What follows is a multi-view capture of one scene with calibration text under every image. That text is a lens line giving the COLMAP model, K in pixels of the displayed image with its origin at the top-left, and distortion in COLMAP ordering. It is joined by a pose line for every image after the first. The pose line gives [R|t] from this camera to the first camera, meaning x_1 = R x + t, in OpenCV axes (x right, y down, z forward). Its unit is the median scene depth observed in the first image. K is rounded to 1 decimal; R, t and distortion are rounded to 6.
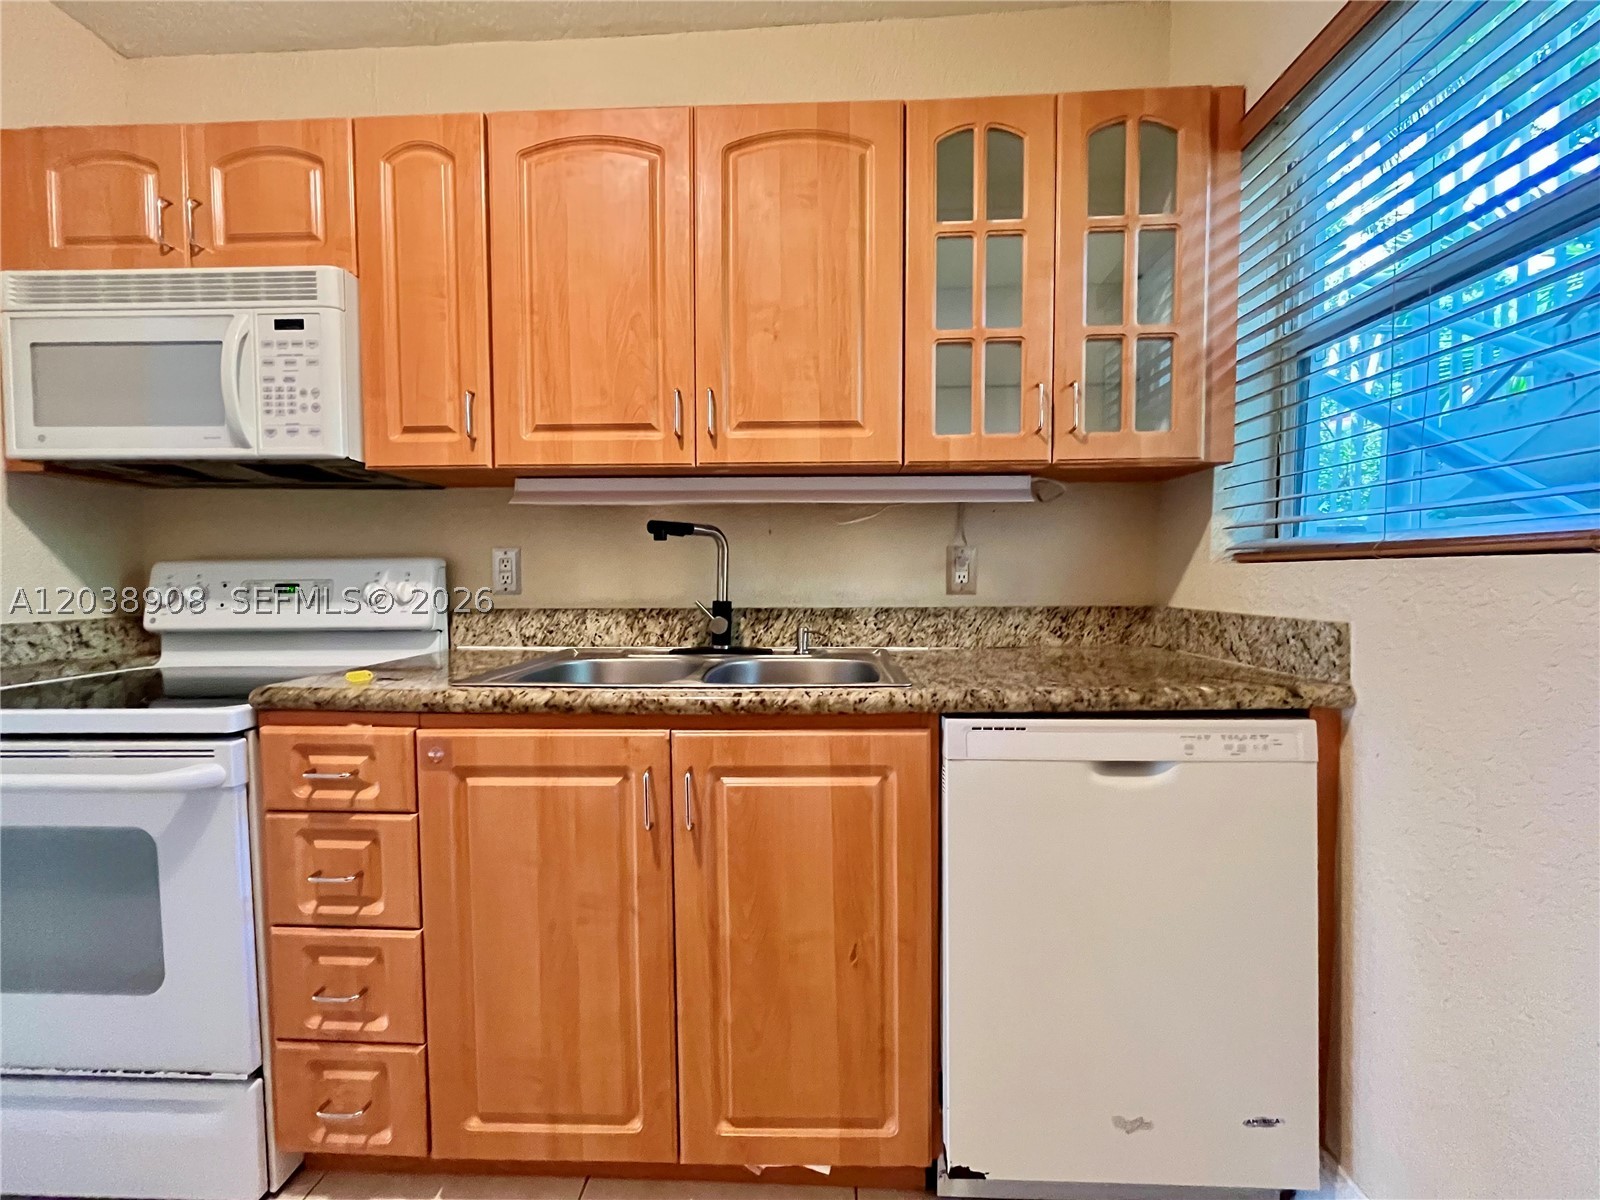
lens RADIAL K [[652.3, 0, 802.4], [0, 652.3, 600.4], [0, 0, 1]] dist [-0.000302, -0.000514]
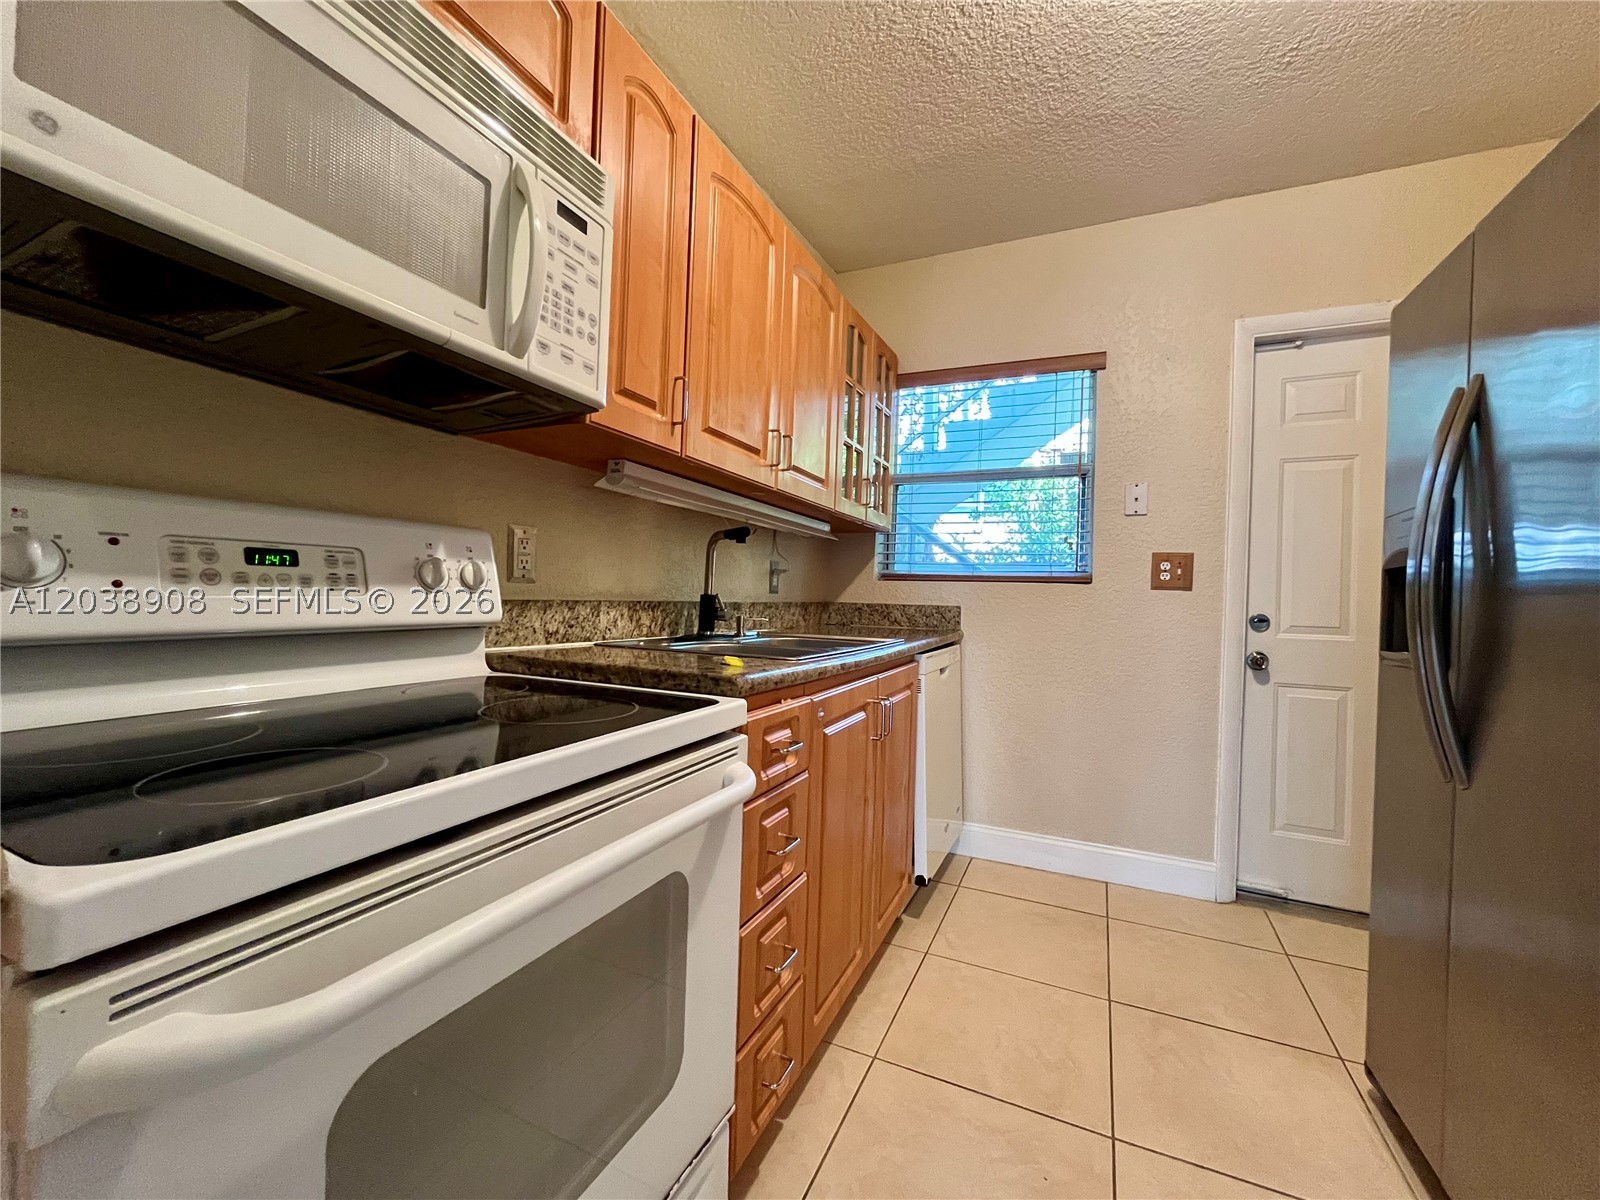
lens RADIAL K [[652.3, 0, 800.3], [0, 652.3, 599.7], [0, 0, 1]] dist [-0.000302, -0.000514]
pose [[0.378960, 0.011468, 0.925342, -1.127796], [0.006190, 0.999869, -0.014927, 0.028101], [-0.925393, 0.011385, 0.378839, 0.383845]]
